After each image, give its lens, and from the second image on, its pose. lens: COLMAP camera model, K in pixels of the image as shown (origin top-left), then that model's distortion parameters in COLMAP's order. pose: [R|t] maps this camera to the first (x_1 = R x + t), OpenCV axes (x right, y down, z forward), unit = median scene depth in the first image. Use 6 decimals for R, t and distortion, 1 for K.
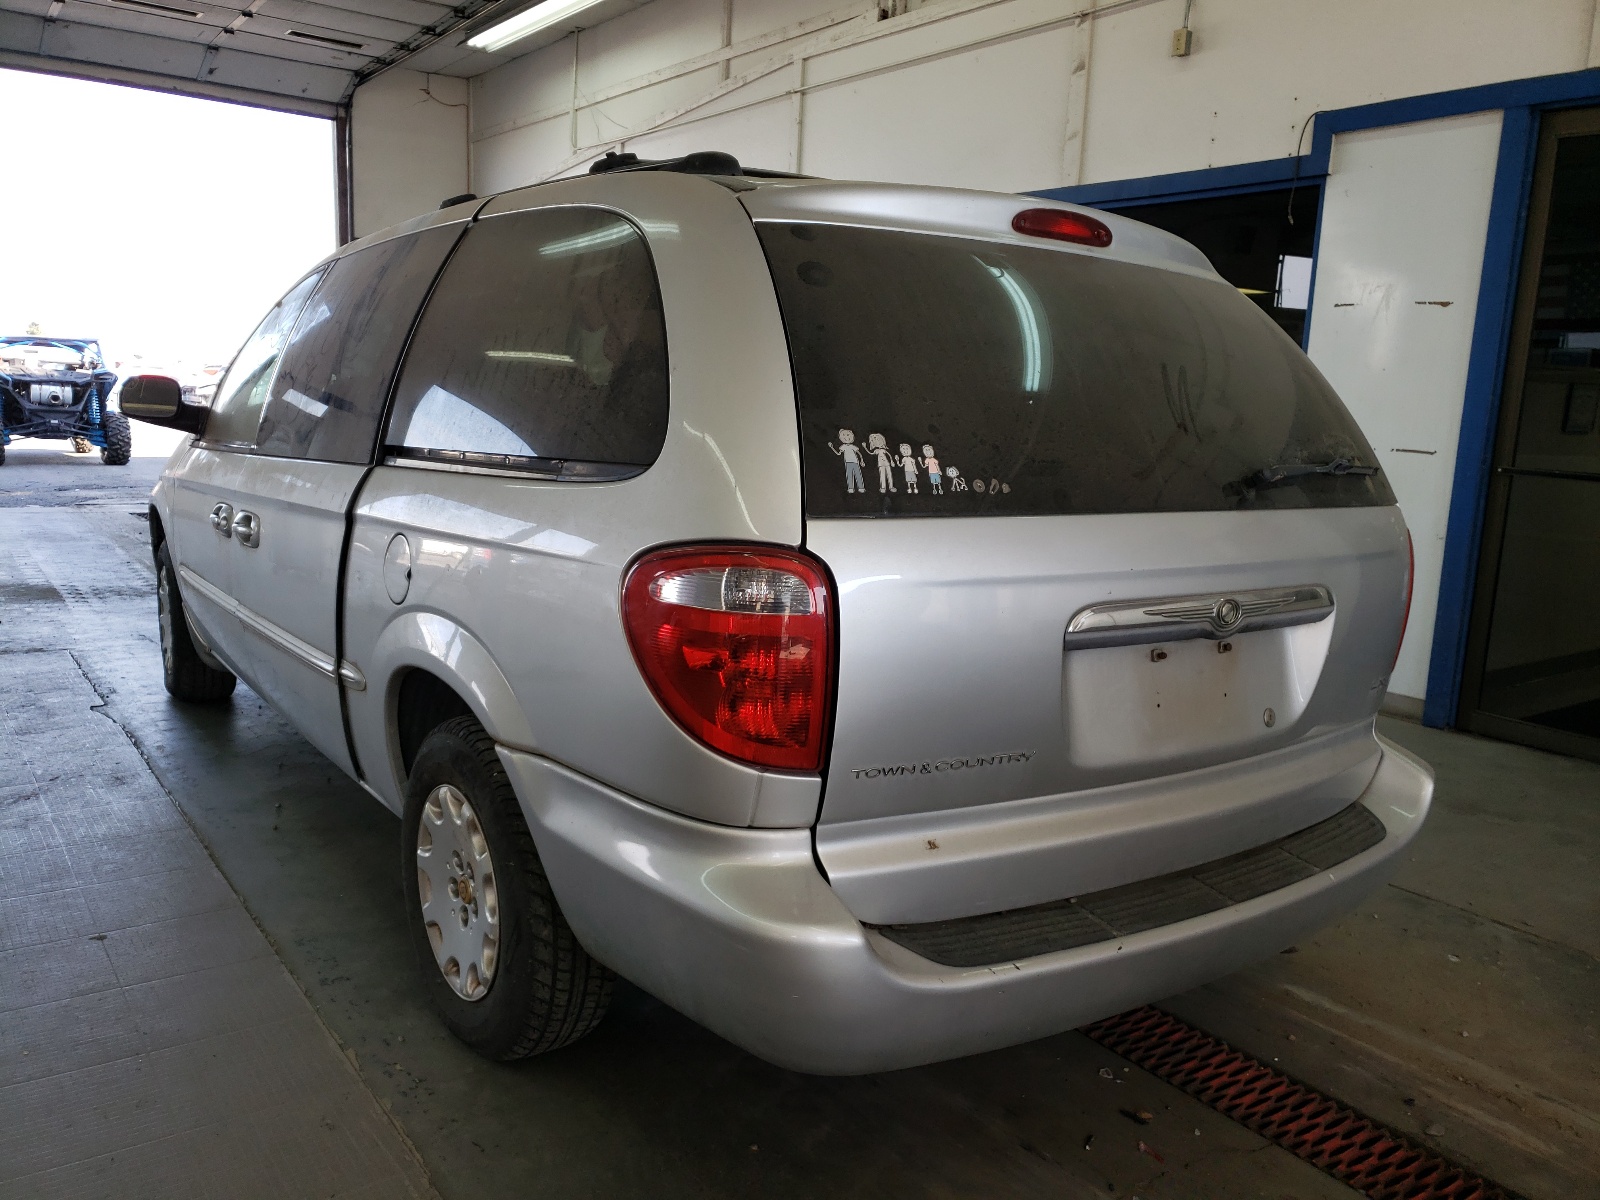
lens RADIAL K [[1259.8, 0, 806.3], [0, 1259.8, 602.2], [0, 0, 1]] dist [-0.001066, 0.002948]
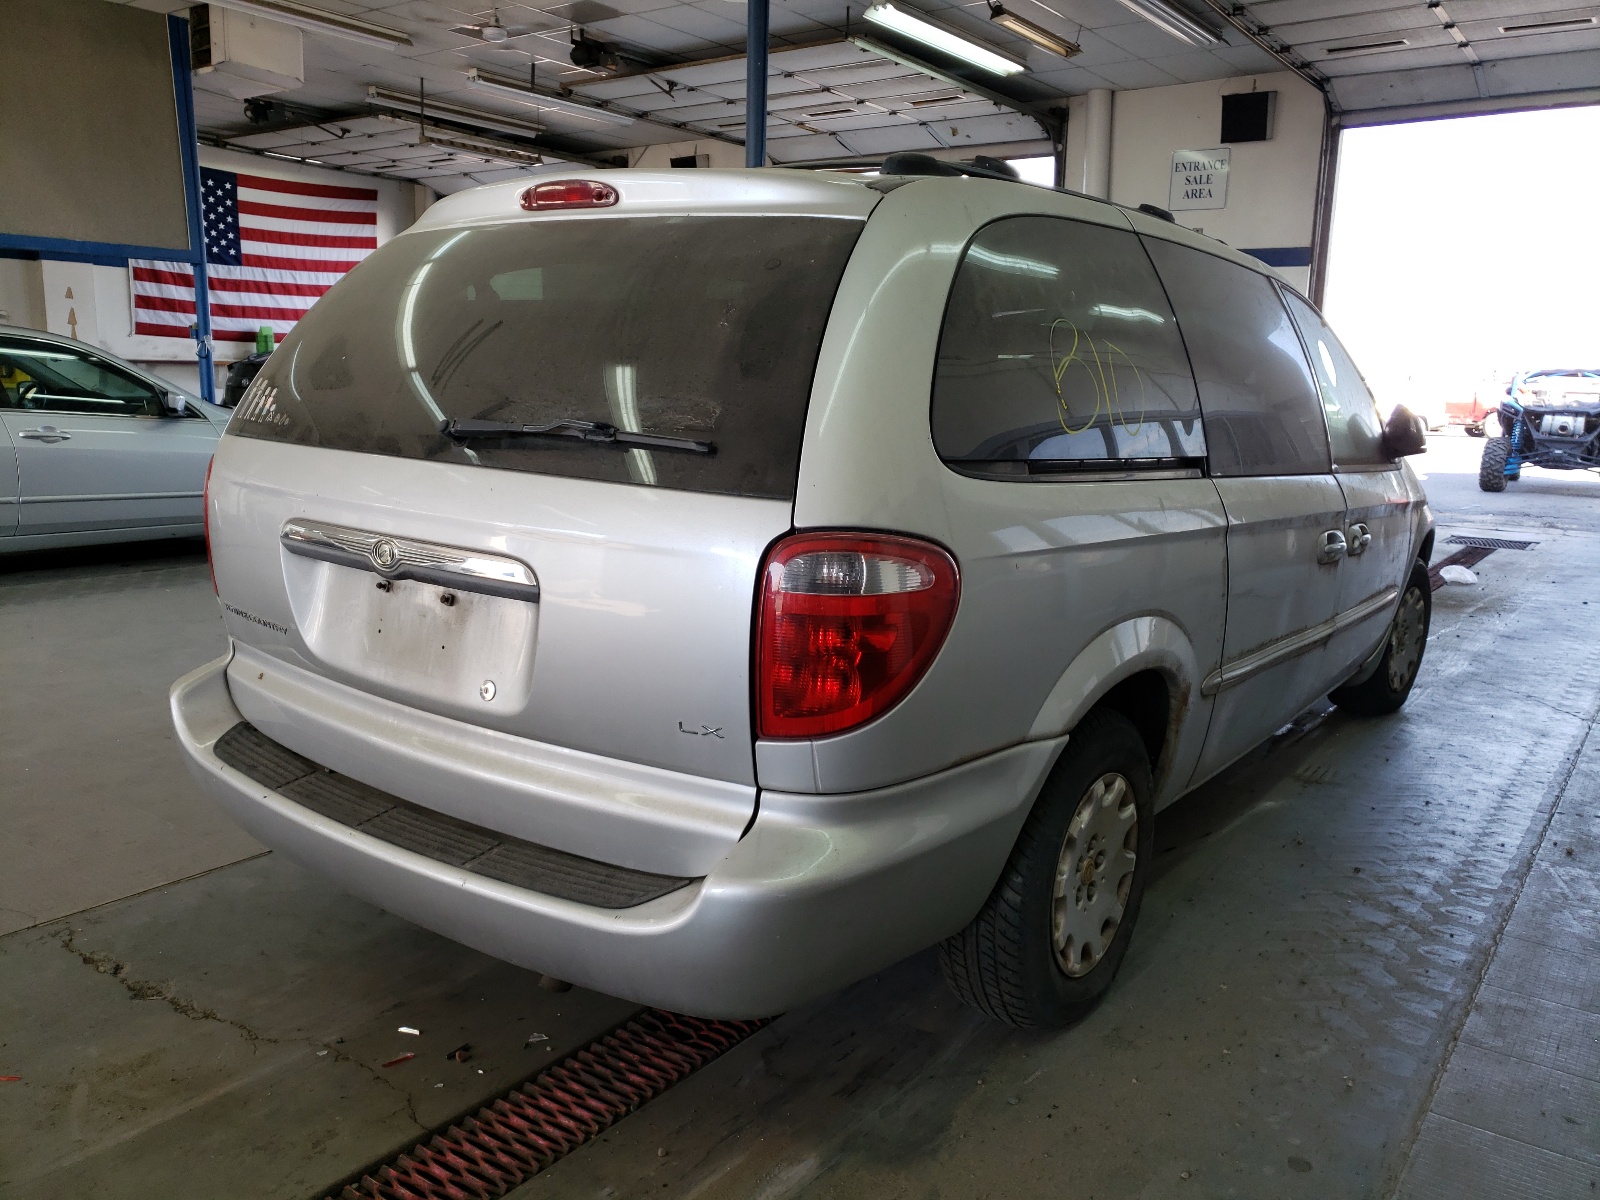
lens RADIAL K [[1259.8, 0, 806.3], [0, 1259.8, 602.2], [0, 0, 1]] dist [-0.001066, 0.002948]
pose [[0.293192, 0.141533, -0.945519, 0.196294], [-0.173496, 0.980437, 0.092961, -0.014965], [0.940180, 0.136788, 0.312011, 0.138855]]
